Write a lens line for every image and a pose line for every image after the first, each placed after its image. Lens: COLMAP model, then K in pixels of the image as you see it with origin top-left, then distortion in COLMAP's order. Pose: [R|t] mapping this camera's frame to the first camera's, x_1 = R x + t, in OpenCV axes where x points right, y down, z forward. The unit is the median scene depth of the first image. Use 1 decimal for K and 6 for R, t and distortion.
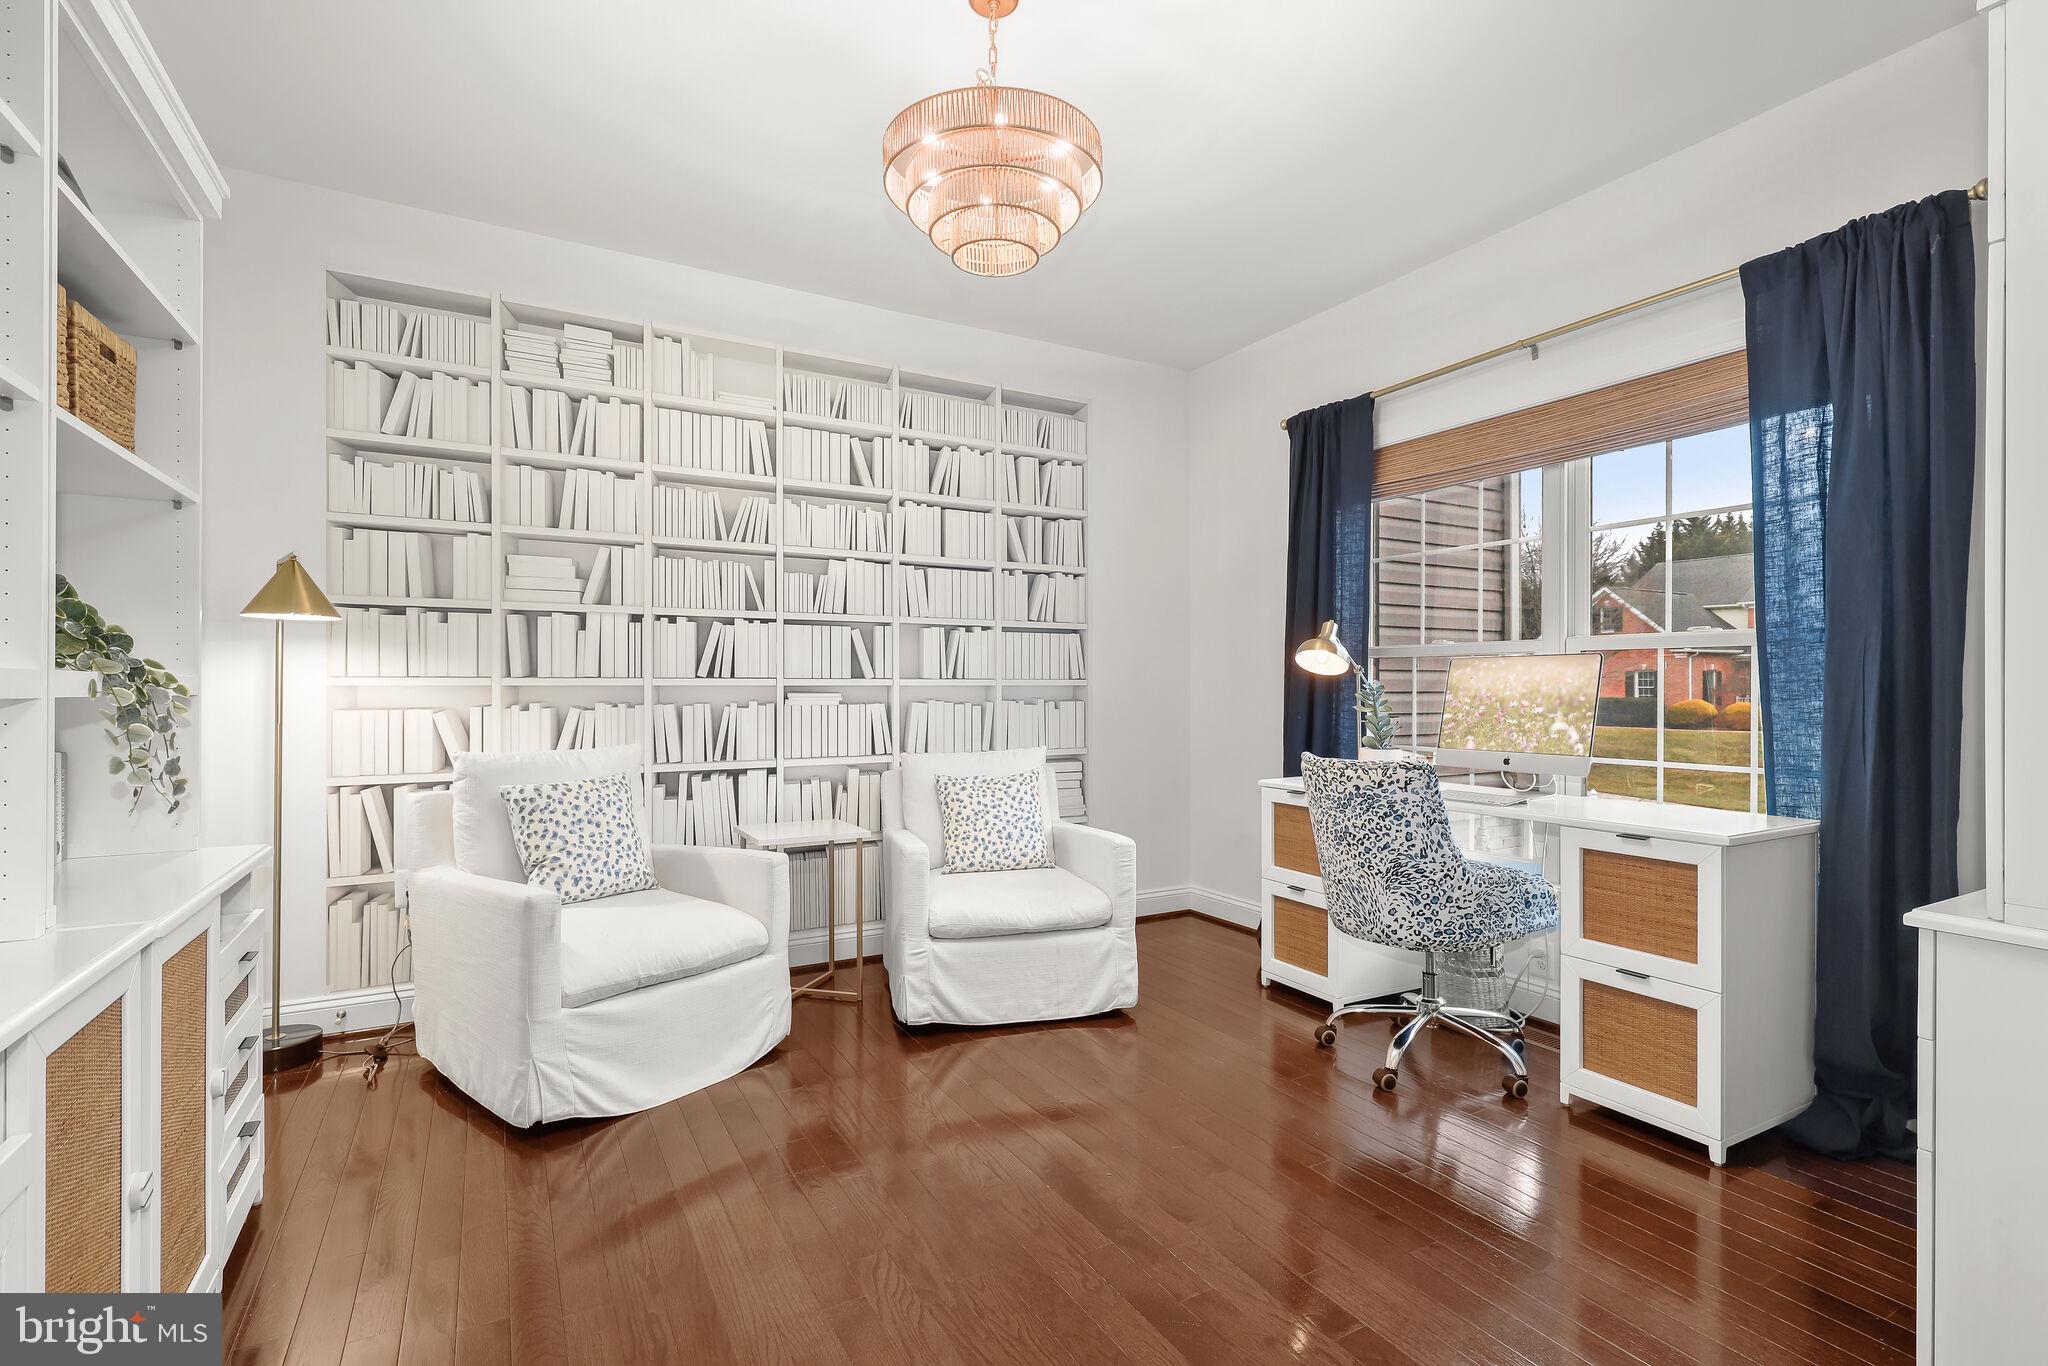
lens RADIAL K [[950.7, 0, 1032.4], [0, 950.7, 686.3], [0, 0, 1]] dist [-0.000955, -0.000115]
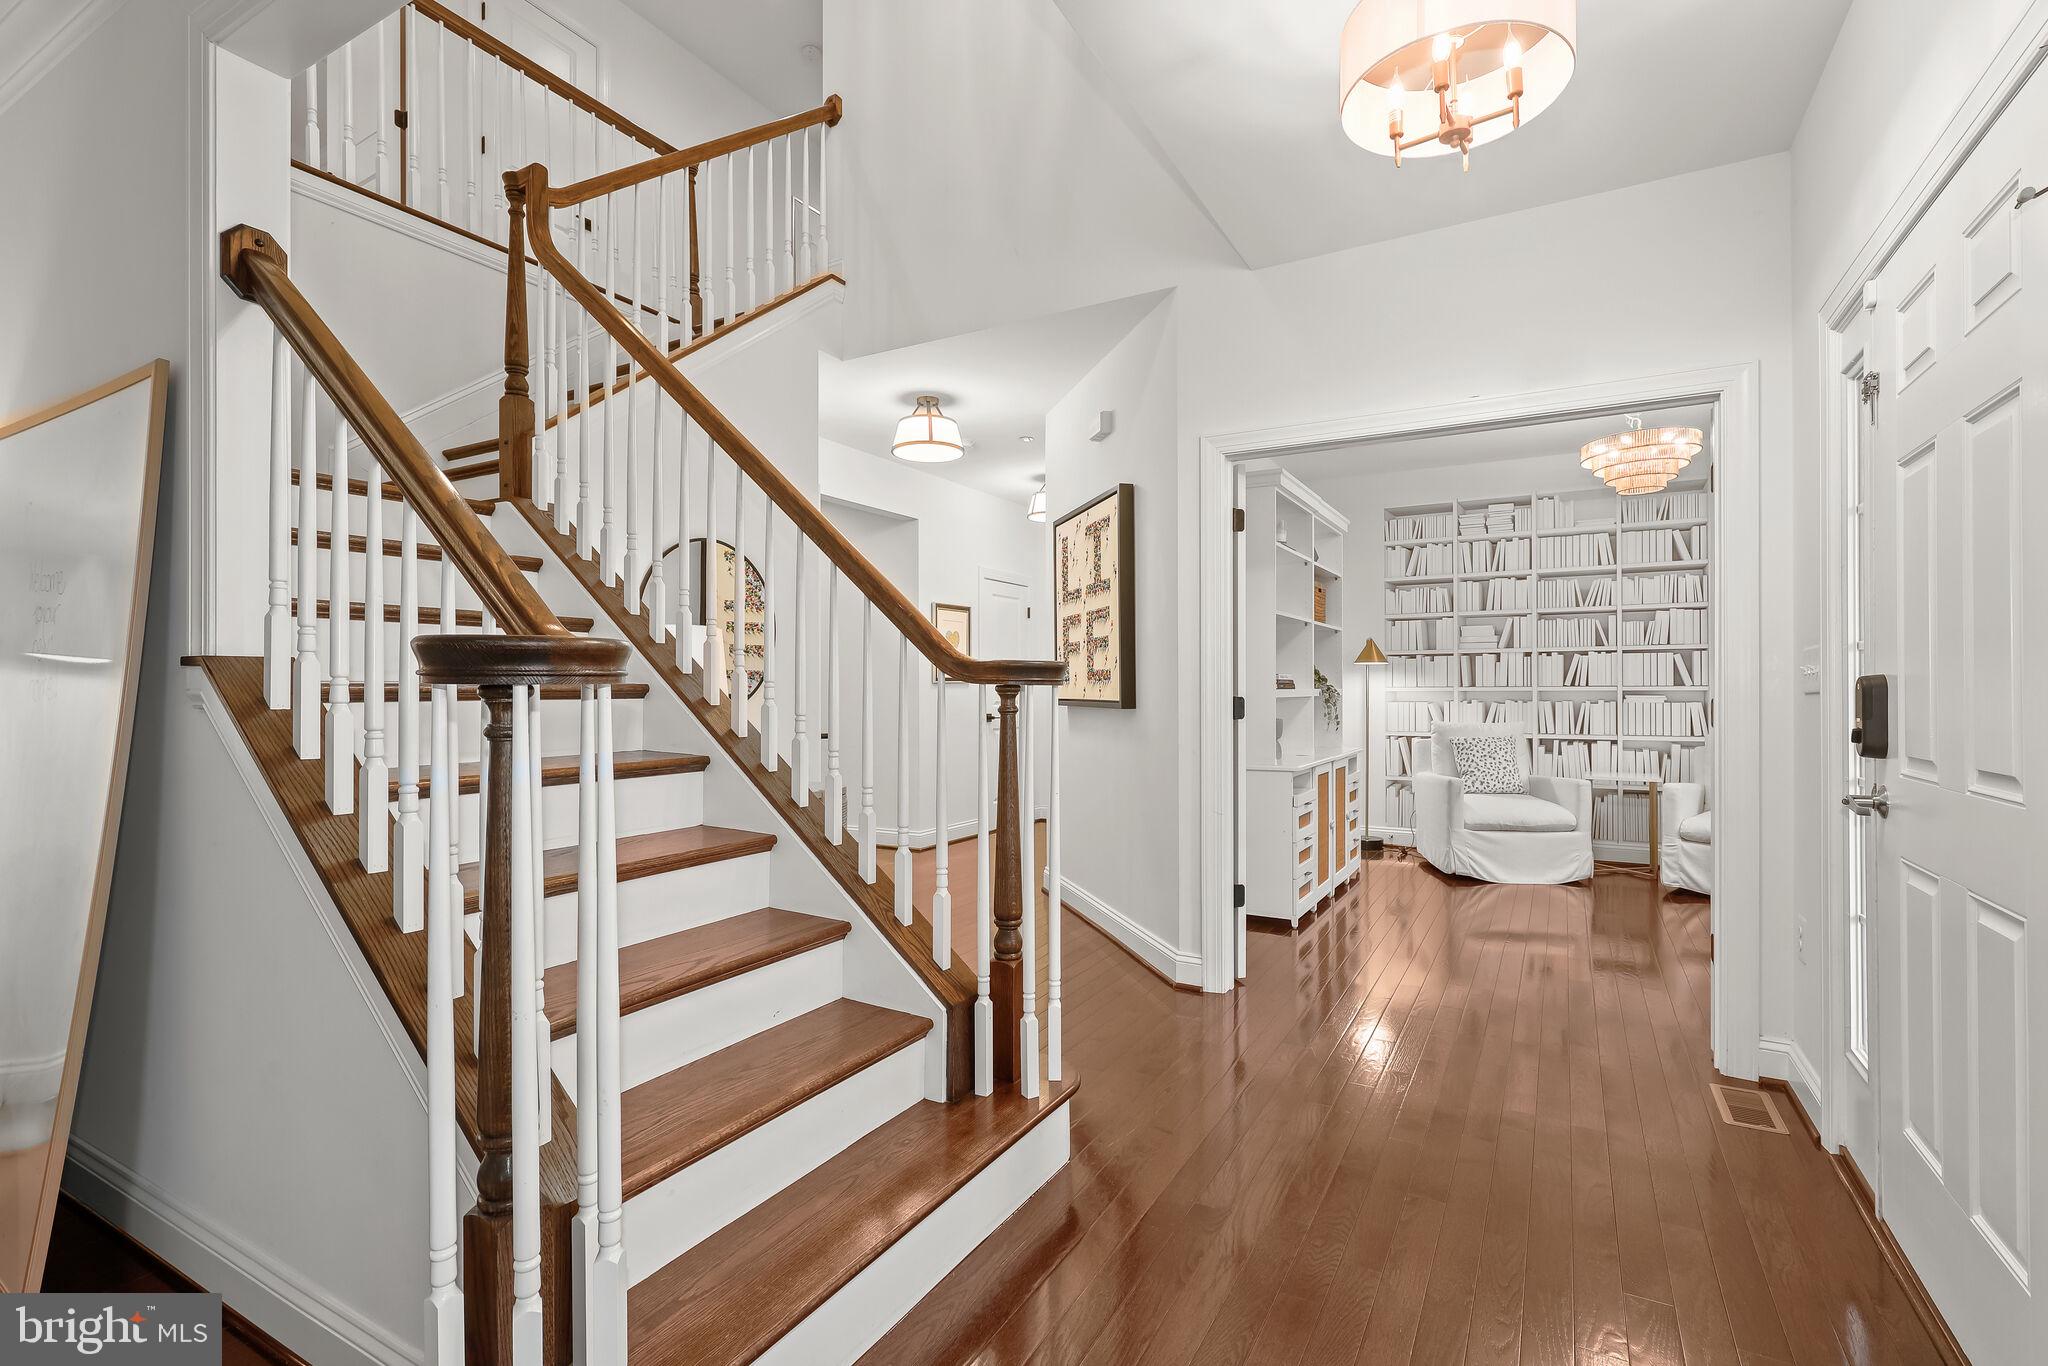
lens RADIAL K [[950.7, 0, 1032.4], [0, 950.7, 686.3], [0, 0, 1]] dist [-0.000955, -0.000115]
pose [[0.518605, -0.002927, -0.855009, 0.670825], [0.003759, 0.999992, -0.001144, -0.011089], [0.855006, -0.002620, 0.518612, -0.790722]]
